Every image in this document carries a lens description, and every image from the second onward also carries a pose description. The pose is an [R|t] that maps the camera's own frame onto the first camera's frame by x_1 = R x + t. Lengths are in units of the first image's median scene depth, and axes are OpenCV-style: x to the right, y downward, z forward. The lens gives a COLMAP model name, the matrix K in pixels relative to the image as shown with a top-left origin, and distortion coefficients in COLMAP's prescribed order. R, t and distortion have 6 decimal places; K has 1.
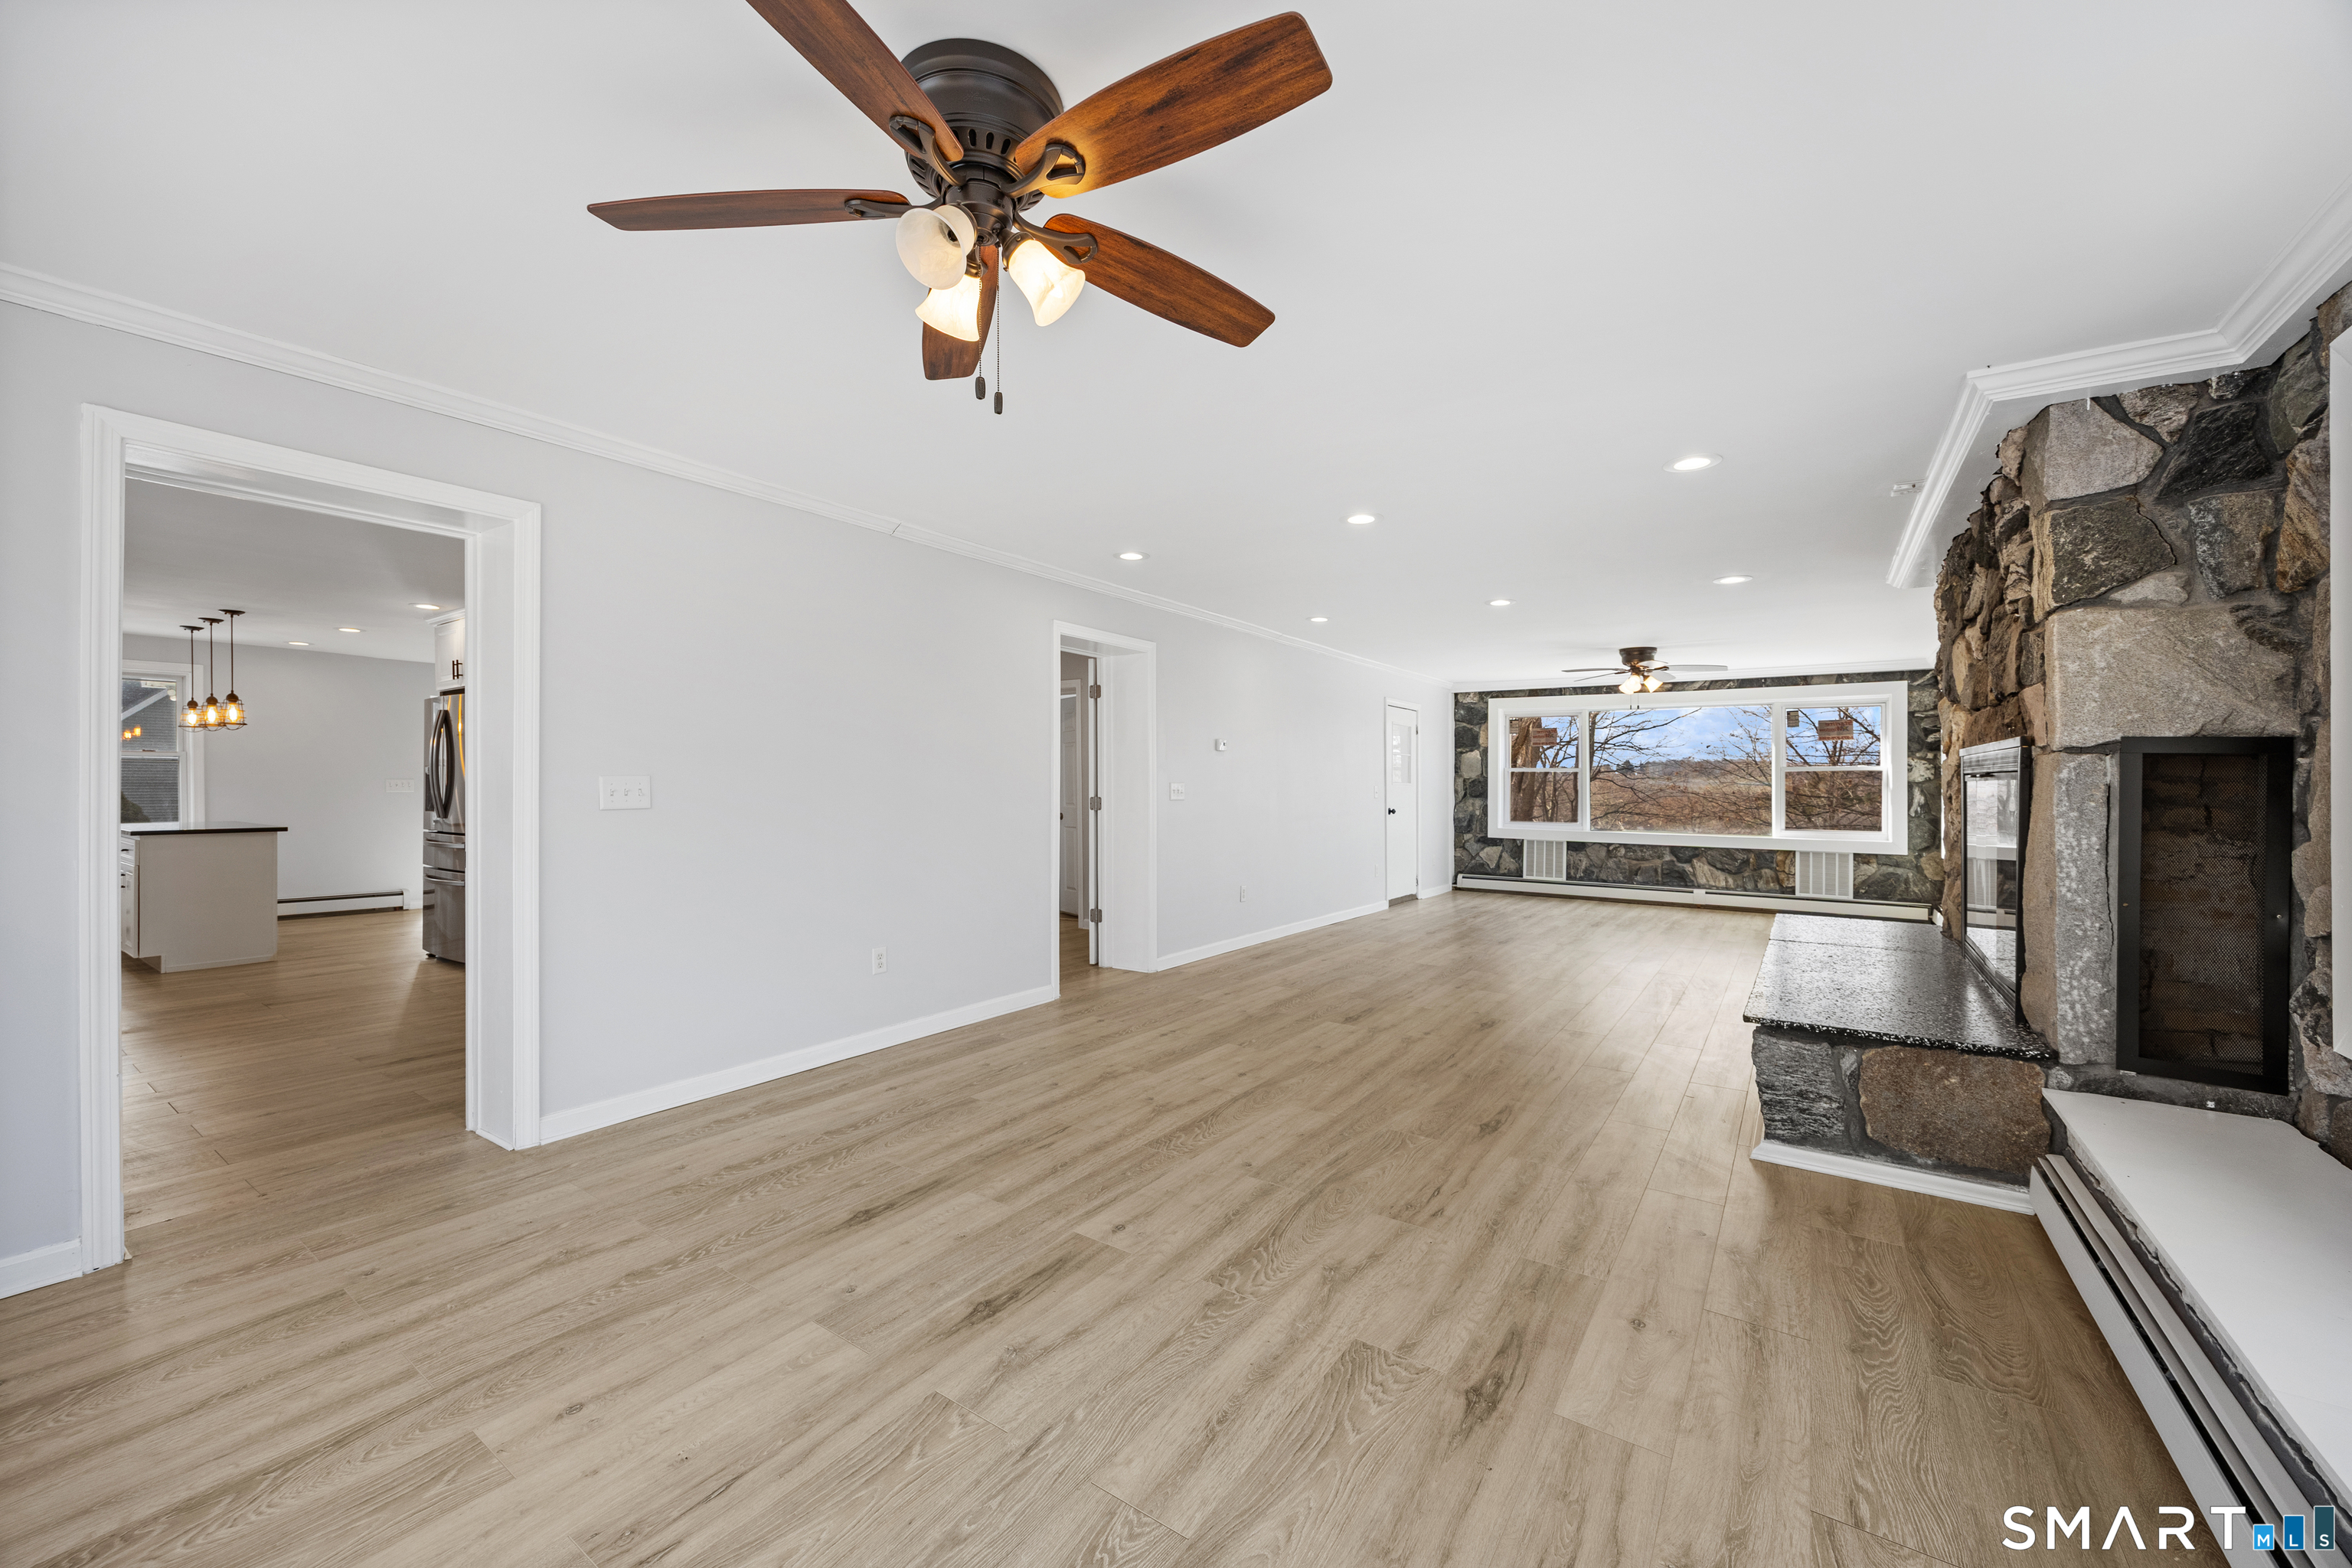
lens RADIAL K [[917.5, 0, 1169.4], [0, 917.5, 769.1], [0, 0, 1]] dist [0.001970, -0.000631]
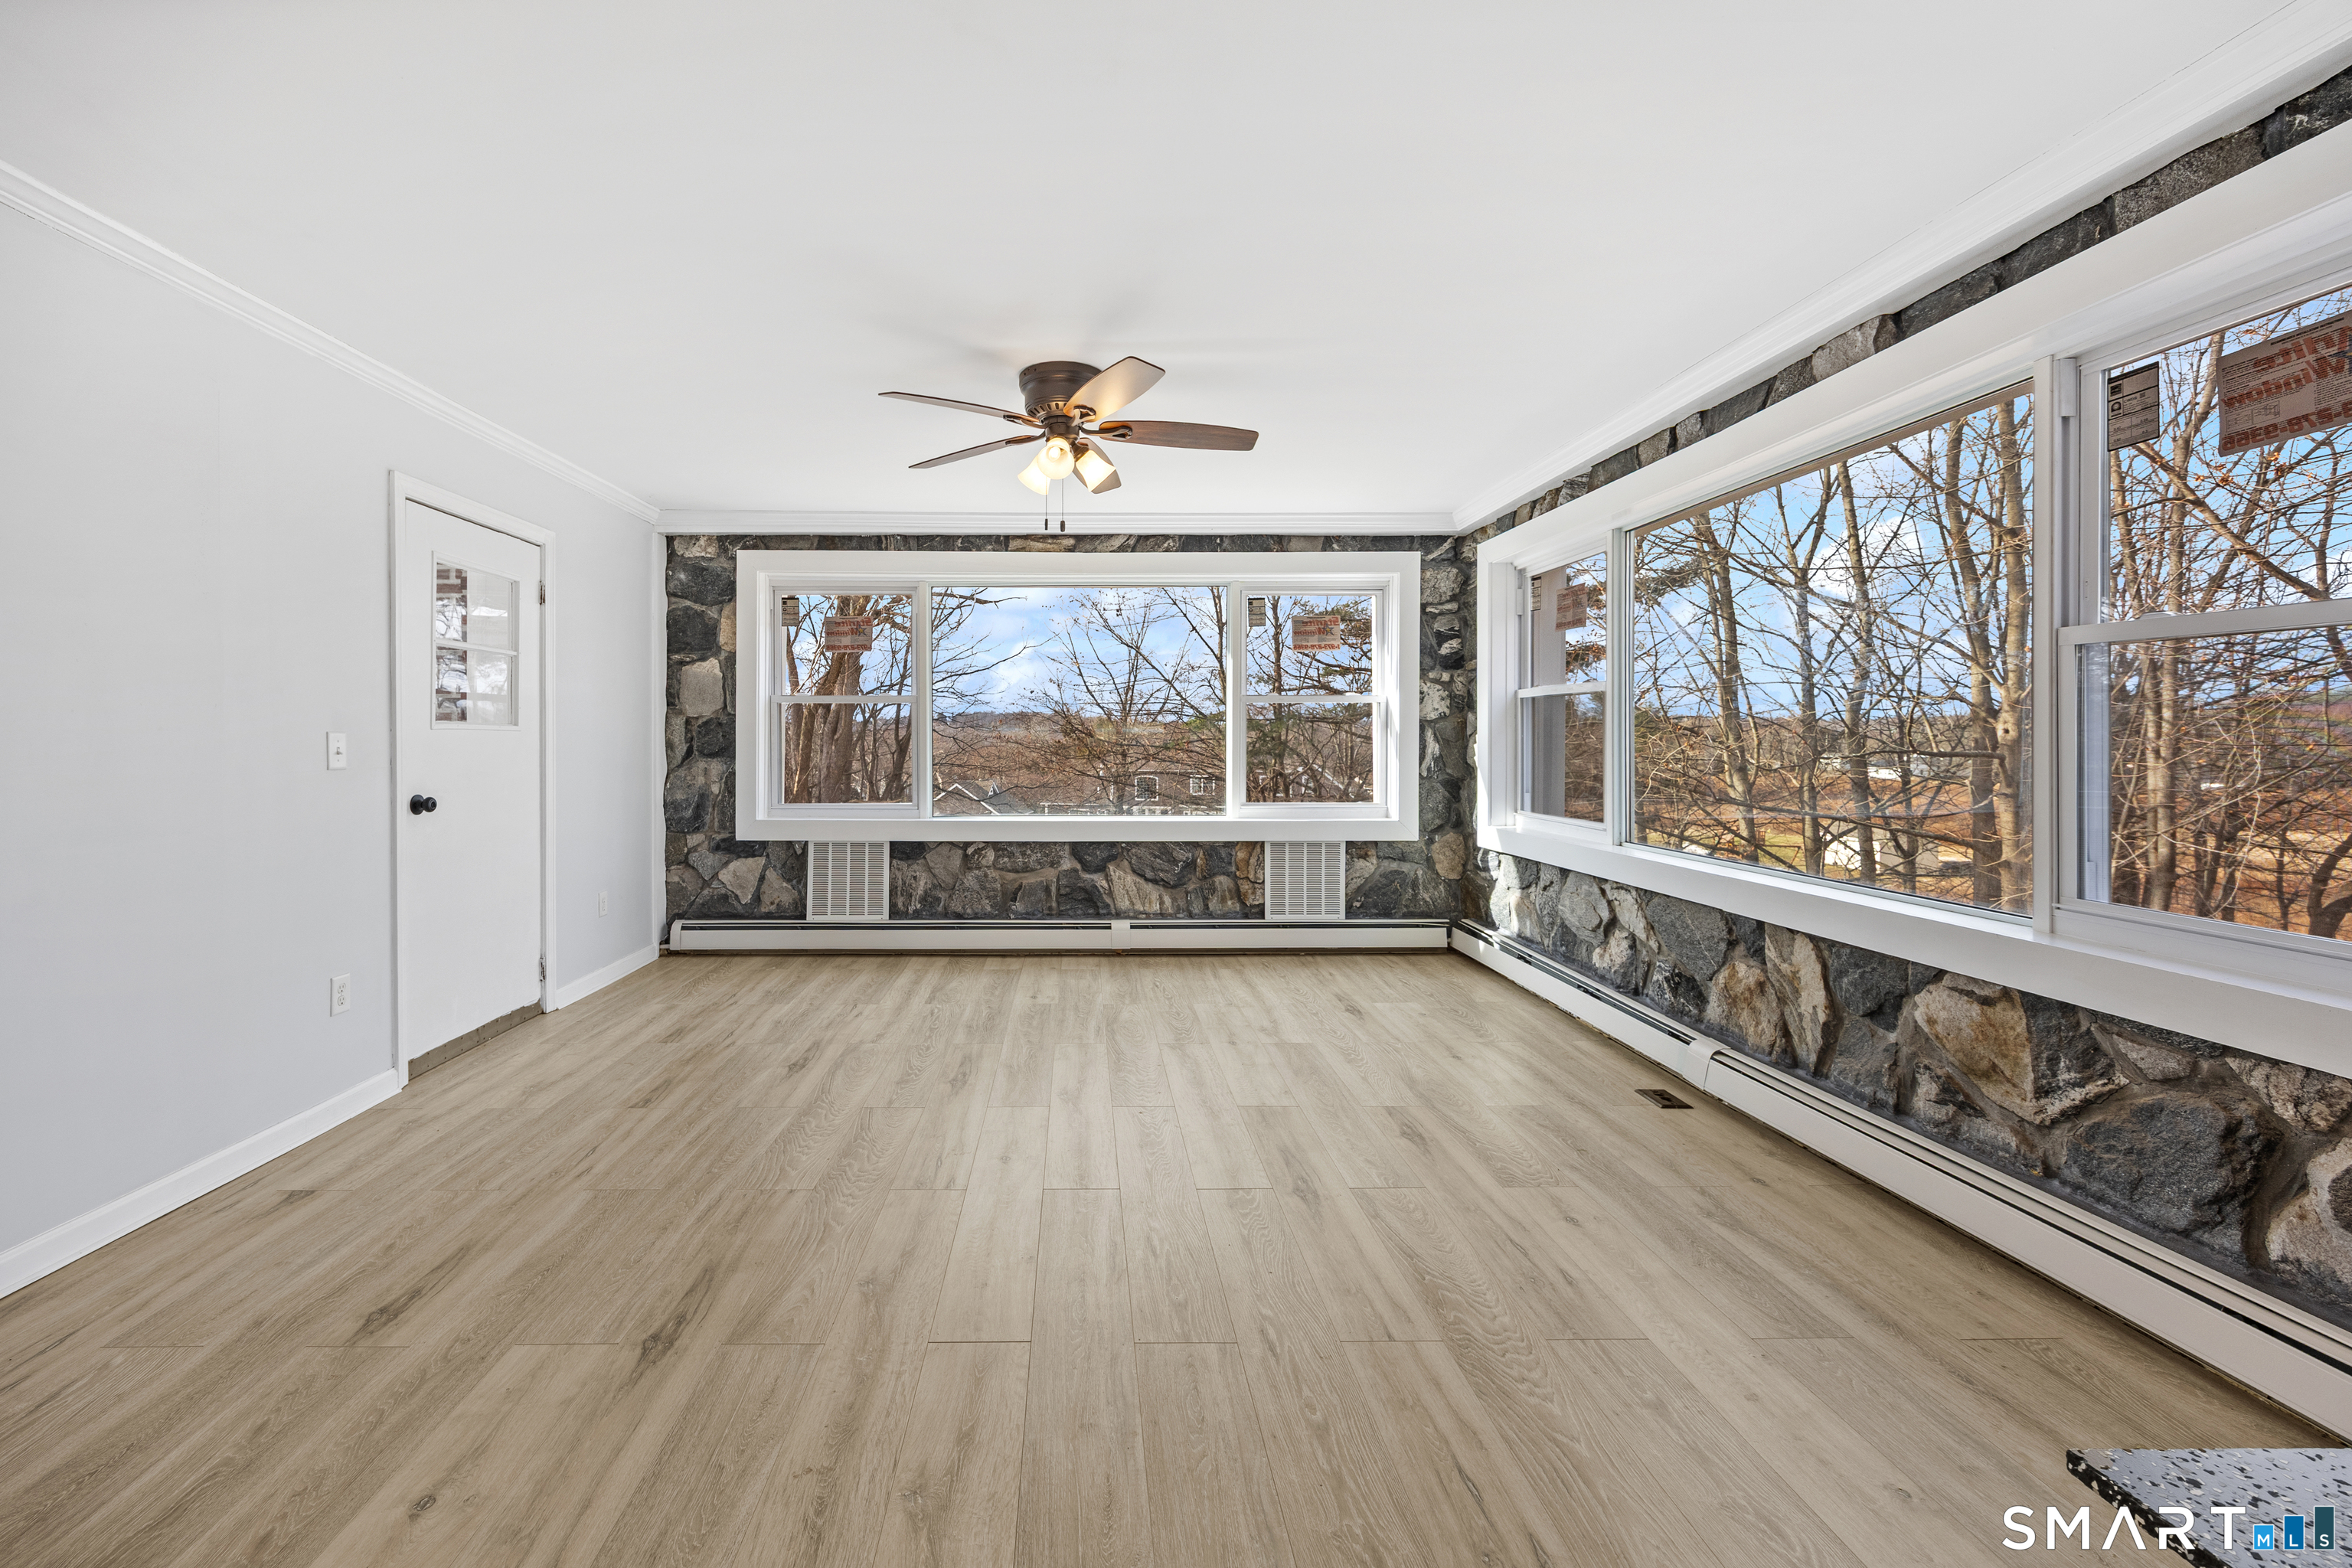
lens RADIAL K [[917.5, 0, 1083.1], [0, 917.5, 725.7], [0, 0, 1]] dist [0.001970, -0.000631]
pose [[0.820782, -0.001298, 0.571240, 0.246970], [-0.001286, 0.999991, 0.004120, 0.013914], [-0.571240, -0.004116, 0.820772, 0.559982]]
